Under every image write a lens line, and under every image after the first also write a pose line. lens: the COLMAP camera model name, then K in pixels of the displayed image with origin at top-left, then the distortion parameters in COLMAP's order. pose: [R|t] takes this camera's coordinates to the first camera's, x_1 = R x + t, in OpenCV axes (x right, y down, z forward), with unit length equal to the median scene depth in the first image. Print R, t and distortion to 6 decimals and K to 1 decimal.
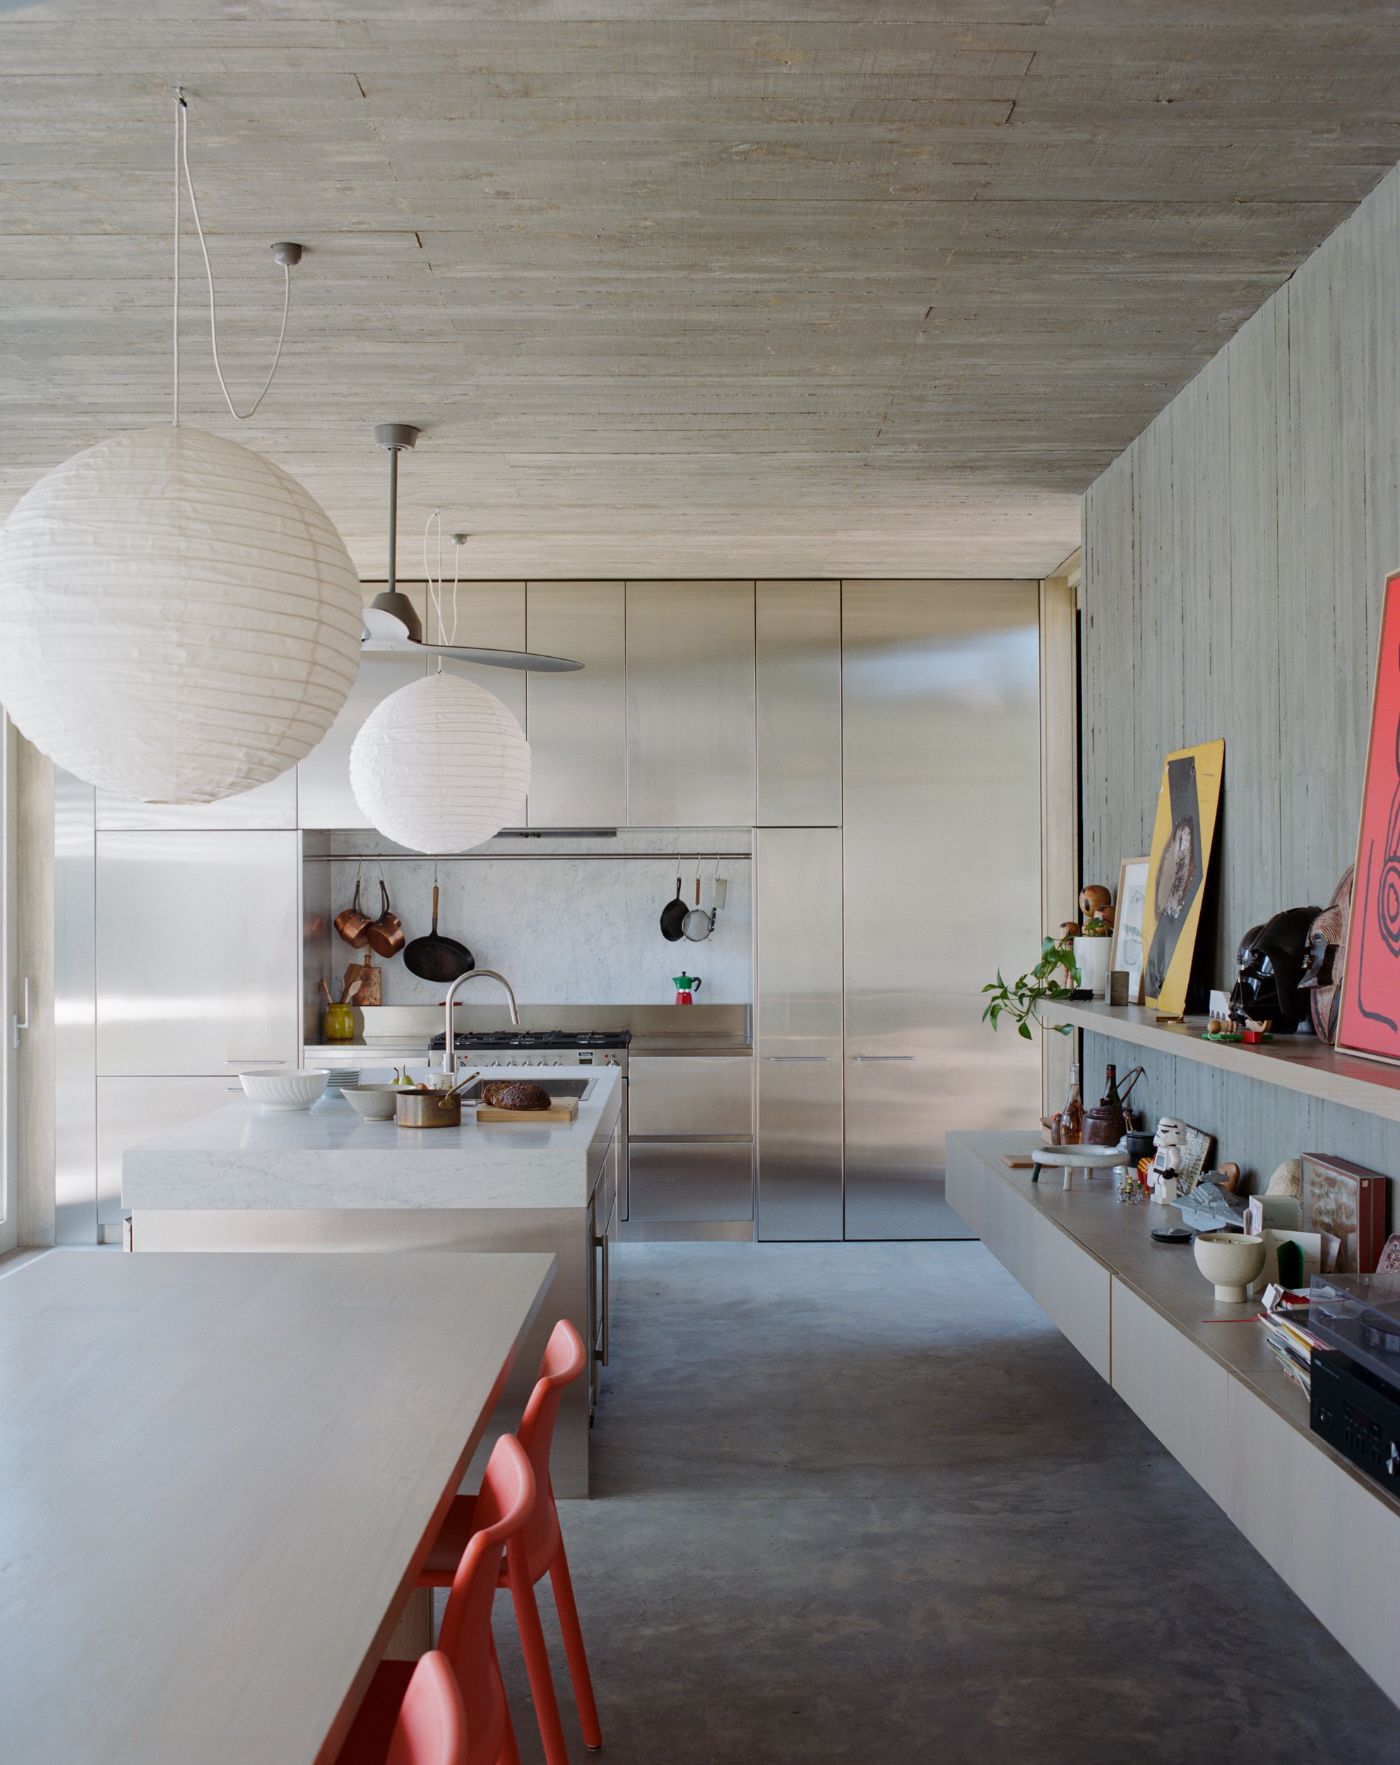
lens RADIAL K [[2055.7, 0, 785.1], [0, 2055.7, 879.4], [0, 0, 1]] dist [-0.000323, -0.007682]
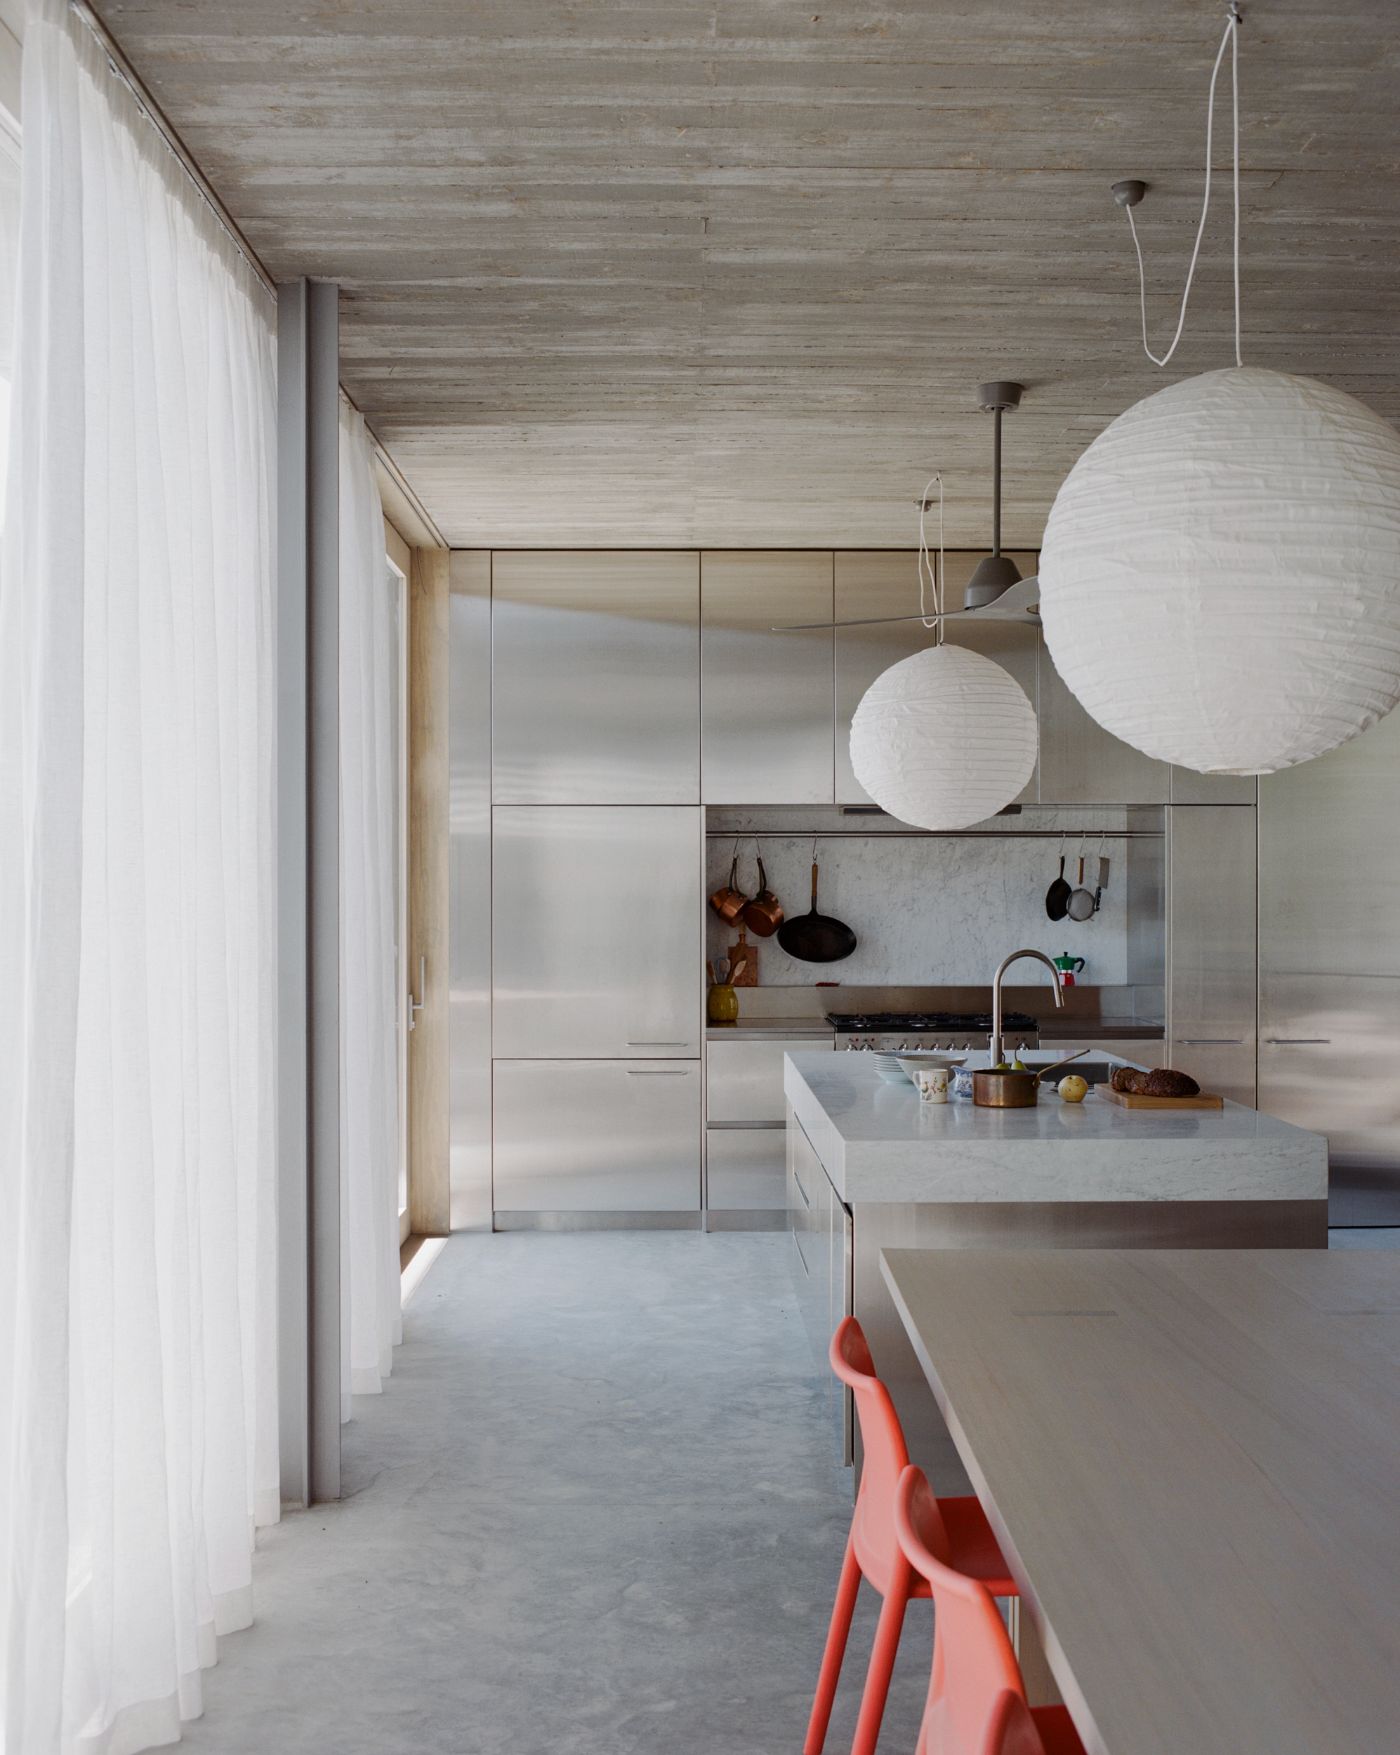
lens RADIAL K [[2027.5, 0, 700.0], [0, 2027.5, 849.0], [0, 0, 1]] dist [-0.002839, -0.000752]
pose [[0.999812, 0.004002, 0.018991, -0.389055], [-0.003896, 0.999977, -0.005619, 0.003033], [-0.019013, 0.005544, 0.999804, 0.063246]]
